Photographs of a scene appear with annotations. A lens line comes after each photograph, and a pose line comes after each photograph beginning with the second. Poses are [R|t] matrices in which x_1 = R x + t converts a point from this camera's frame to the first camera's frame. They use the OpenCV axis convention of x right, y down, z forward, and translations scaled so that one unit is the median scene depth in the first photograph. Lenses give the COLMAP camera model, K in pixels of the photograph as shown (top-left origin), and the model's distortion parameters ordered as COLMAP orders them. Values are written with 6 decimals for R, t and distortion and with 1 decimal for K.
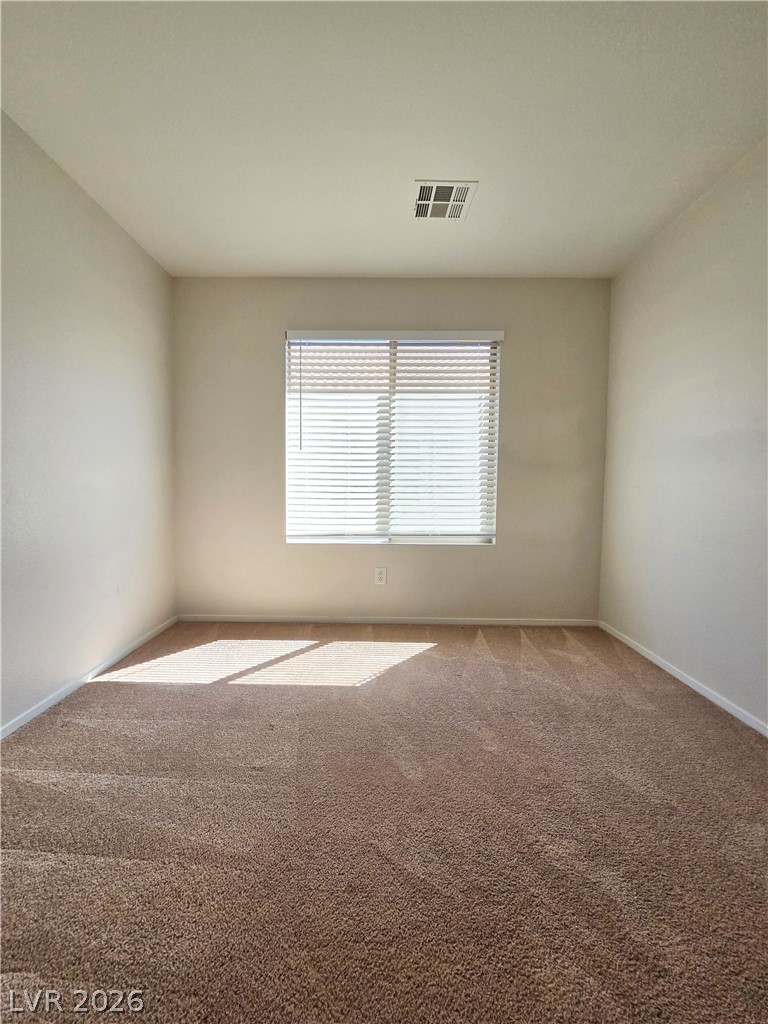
lens RADIAL K [[418.5, 0, 376.8], [0, 418.5, 512.2], [0, 0, 1]] dist [-0.005604, 0.003634]
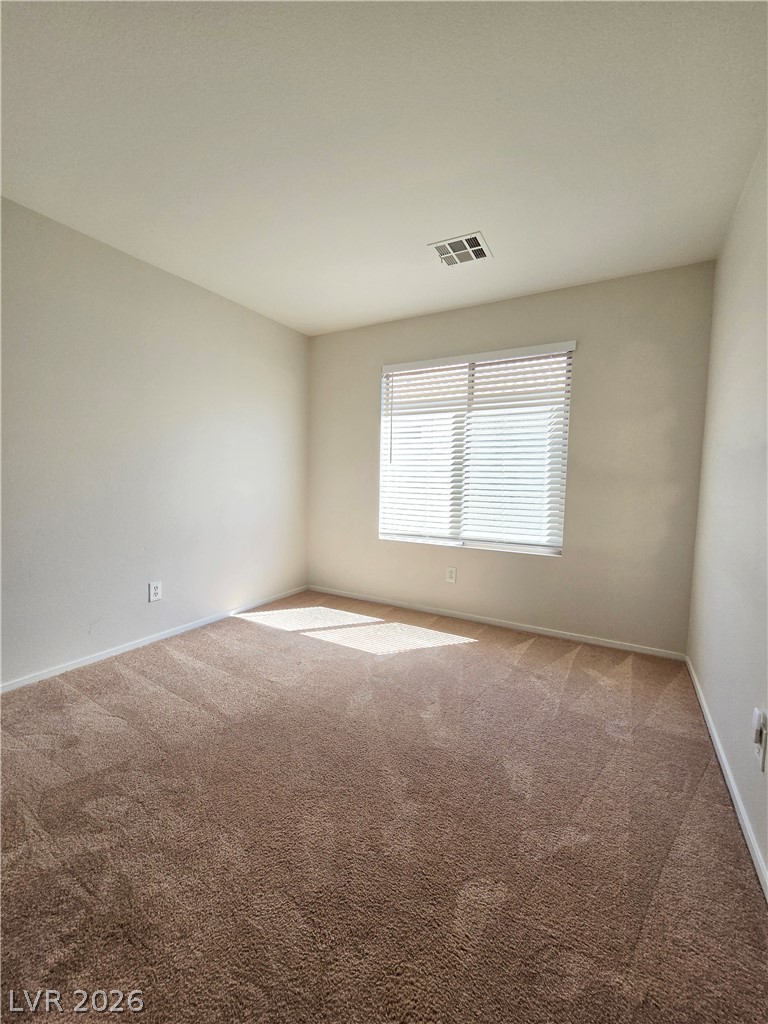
lens RADIAL K [[418.5, 0, 381.5], [0, 418.5, 512.9], [0, 0, 1]] dist [-0.005604, 0.003634]
pose [[0.874694, 0.049855, -0.482104, 0.399644], [-0.044866, 0.998753, 0.021881, -0.030802], [0.482594, 0.002491, 0.875840, -0.079773]]
